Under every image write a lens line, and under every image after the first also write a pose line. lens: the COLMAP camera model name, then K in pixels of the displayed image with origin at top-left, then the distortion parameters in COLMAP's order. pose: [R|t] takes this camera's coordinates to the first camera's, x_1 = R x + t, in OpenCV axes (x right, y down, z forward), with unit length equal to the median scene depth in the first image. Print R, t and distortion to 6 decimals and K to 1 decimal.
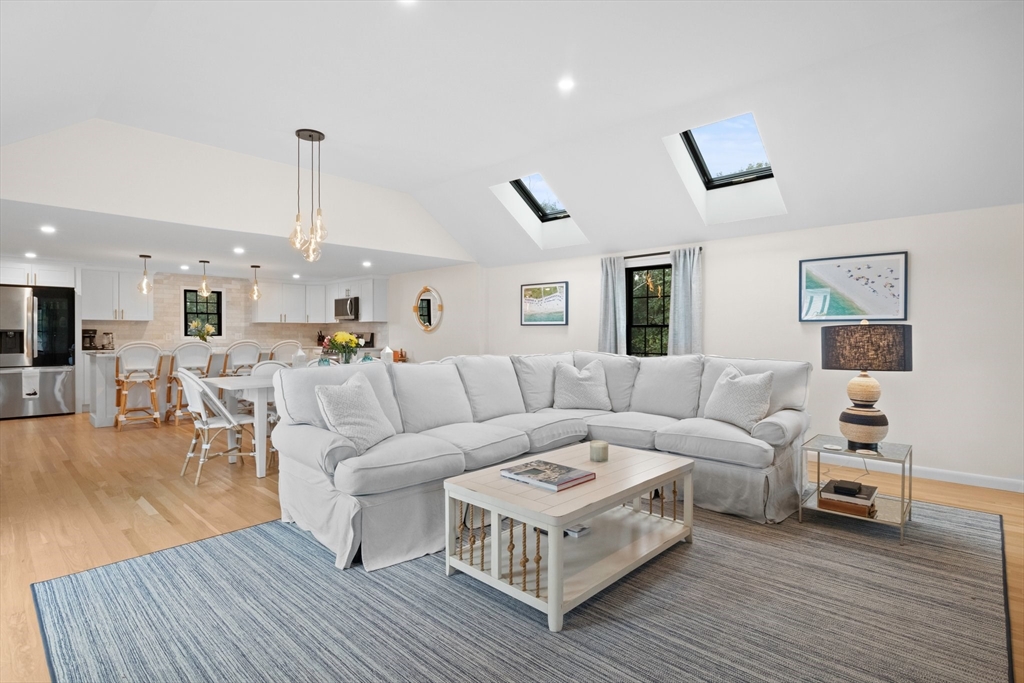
lens RADIAL K [[520.8, 0, 511.4], [0, 520.8, 337.8], [0, 0, 1]] dist [-0.007382, -0.001809]
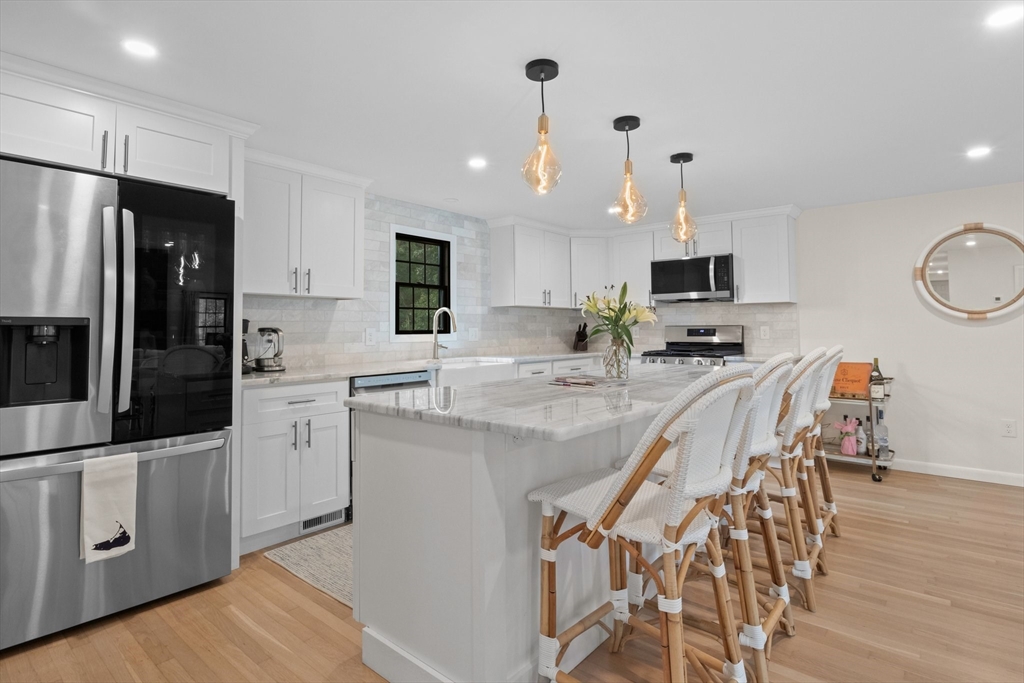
lens RADIAL K [[520.8, 0, 501.3], [0, 520.8, 307.9], [0, 0, 1]] dist [-0.007382, -0.001809]
pose [[0.997662, -0.002993, 0.068282, -0.592835], [0.006137, 0.998928, -0.045882, -0.005260], [-0.068071, 0.046194, 0.996610, 0.561330]]
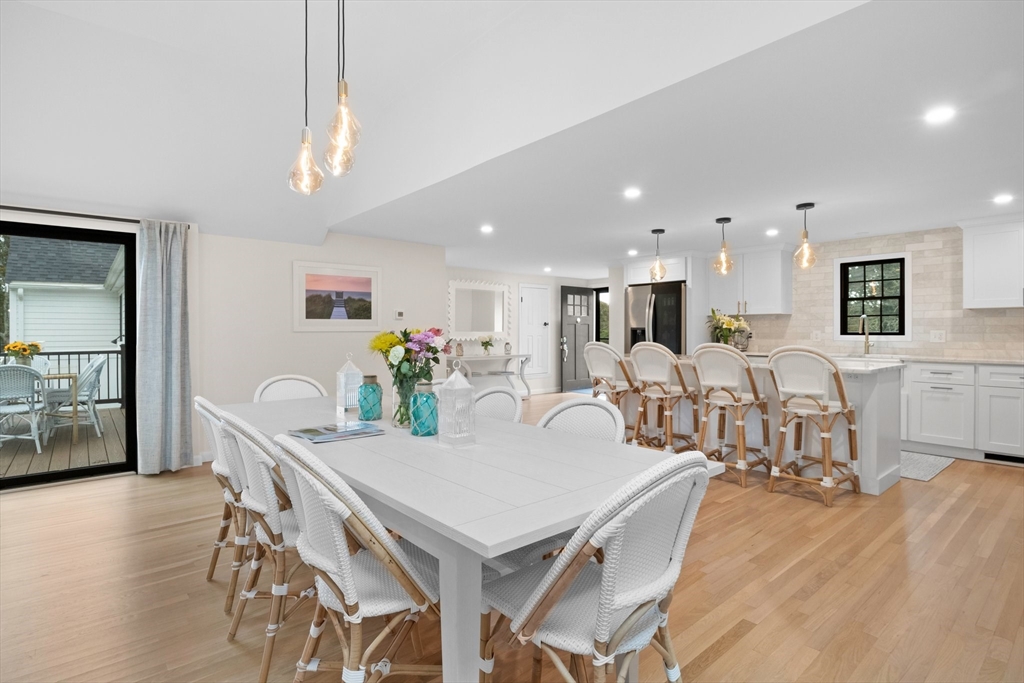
lens RADIAL K [[514.6, 0, 511.0], [0, 514.6, 337.3], [0, 0, 1]] dist [0.000834, -0.000229]
pose [[-0.097675, 0.013770, -0.995123, 0.059947], [-0.004096, 0.999890, 0.014238, -0.008249], [0.995210, 0.005467, -0.097607, 0.677779]]
